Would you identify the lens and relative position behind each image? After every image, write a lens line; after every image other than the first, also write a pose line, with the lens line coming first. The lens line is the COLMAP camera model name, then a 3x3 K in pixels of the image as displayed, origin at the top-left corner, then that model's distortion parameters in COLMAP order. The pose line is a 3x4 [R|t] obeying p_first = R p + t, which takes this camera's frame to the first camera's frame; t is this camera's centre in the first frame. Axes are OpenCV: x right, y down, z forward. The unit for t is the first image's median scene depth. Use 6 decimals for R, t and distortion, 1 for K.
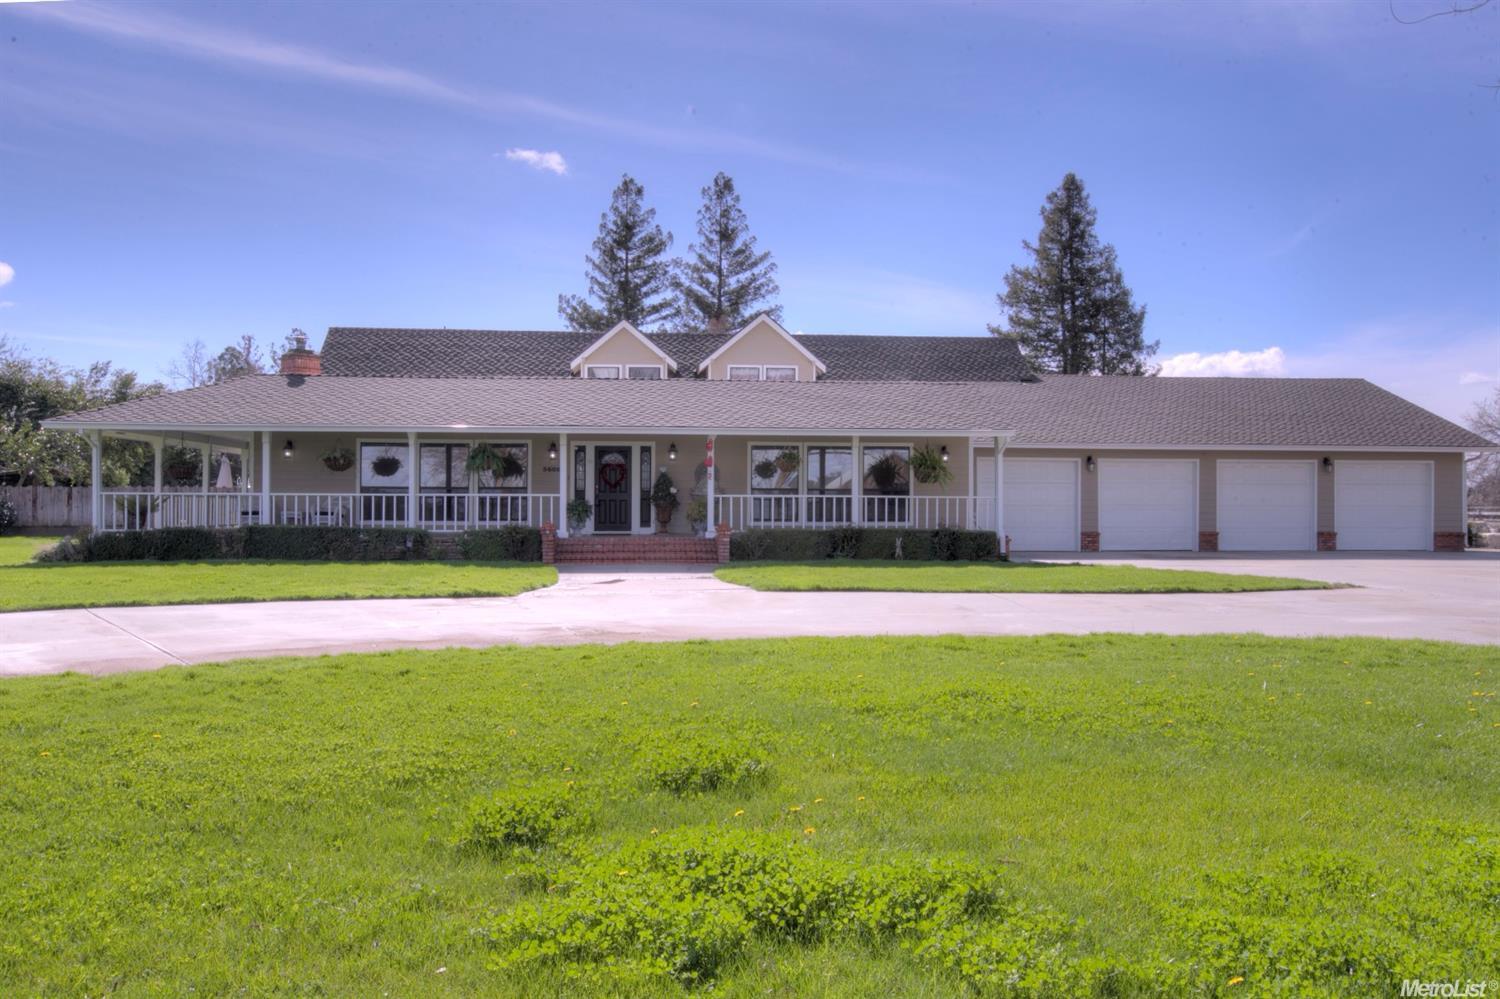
lens RADIAL K [[1177.0, 0, 750.0], [0, 1177.0, 499.5], [0, 0, 1]] dist [-0.000437, -0.000039]
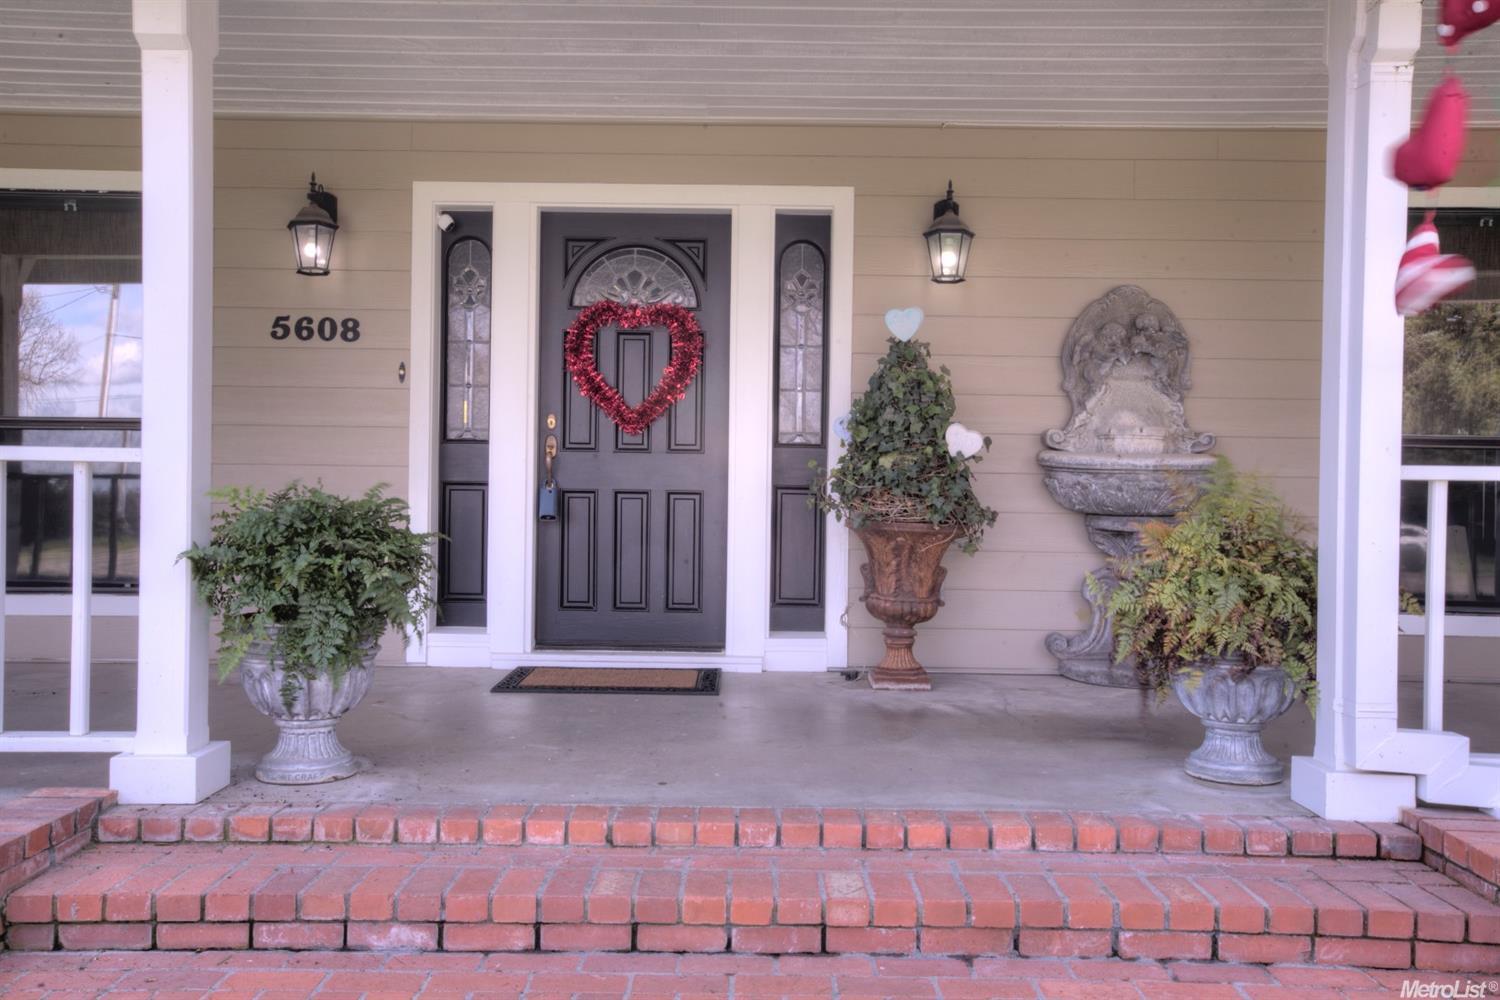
lens RADIAL K [[1349.2, 0, 750.0], [0, 1349.2, 500.0], [0, 0, 1]] dist [-0.000310, -0.000108]
pose [[0.994414, 0.012151, -0.104844, -0.073881], [-0.010790, 0.999850, 0.013537, -0.001319], [0.104993, -0.012330, 0.994397, 0.782001]]
